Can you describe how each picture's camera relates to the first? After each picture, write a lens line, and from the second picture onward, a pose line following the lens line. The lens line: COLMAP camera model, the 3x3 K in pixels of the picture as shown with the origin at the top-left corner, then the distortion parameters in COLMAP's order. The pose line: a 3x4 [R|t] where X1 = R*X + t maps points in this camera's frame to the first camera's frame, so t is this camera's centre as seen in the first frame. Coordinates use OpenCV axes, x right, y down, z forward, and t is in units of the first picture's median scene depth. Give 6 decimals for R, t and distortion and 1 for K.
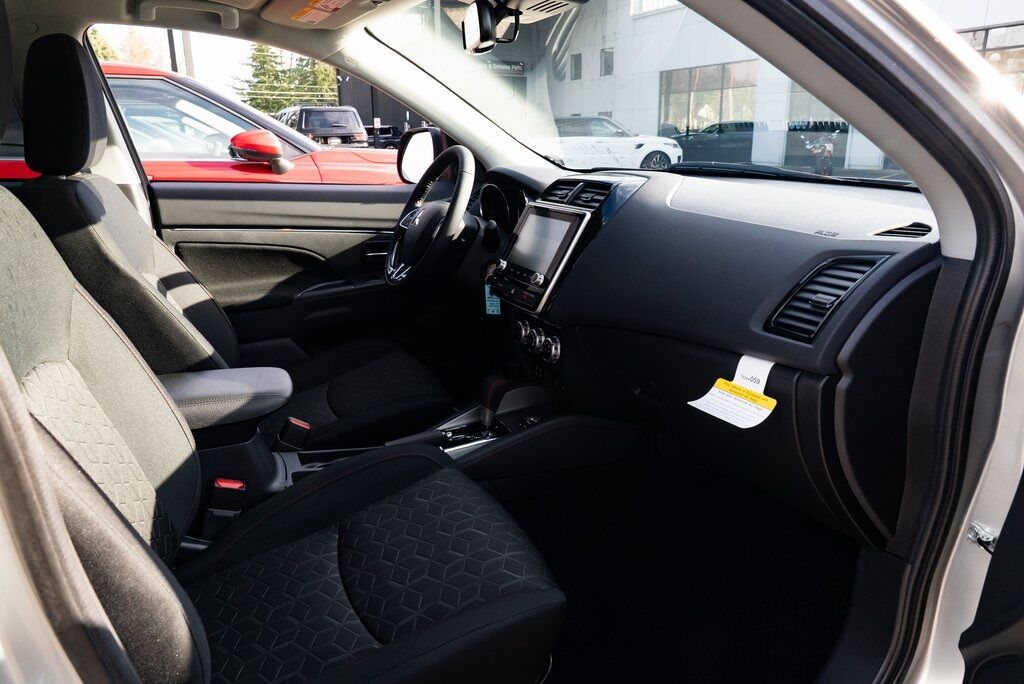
lens RADIAL K [[701.3, 0, 512.9], [0, 701.3, 340.8], [0, 0, 1]] dist [-0.018830, 0.013082]
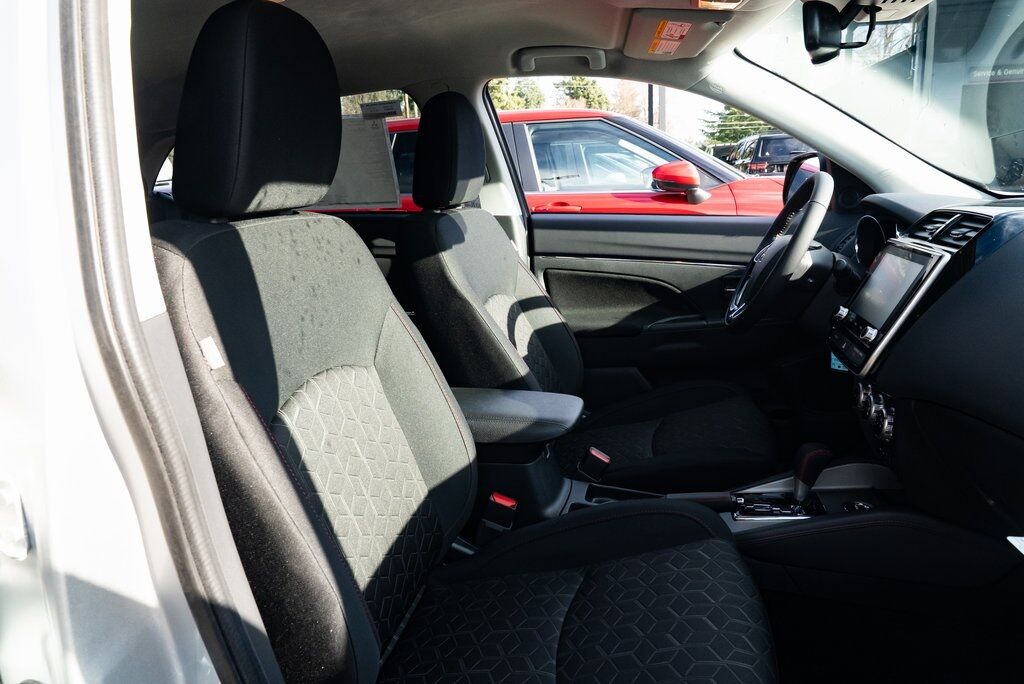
lens RADIAL K [[701.3, 0, 509.9], [0, 701.3, 340.8], [0, 0, 1]] dist [-0.018830, 0.013082]
pose [[0.810168, 0.099691, -0.577658, 0.142261], [-0.122106, 0.992517, 0.000031, -0.025971], [0.573339, 0.070511, 0.816279, 0.095645]]
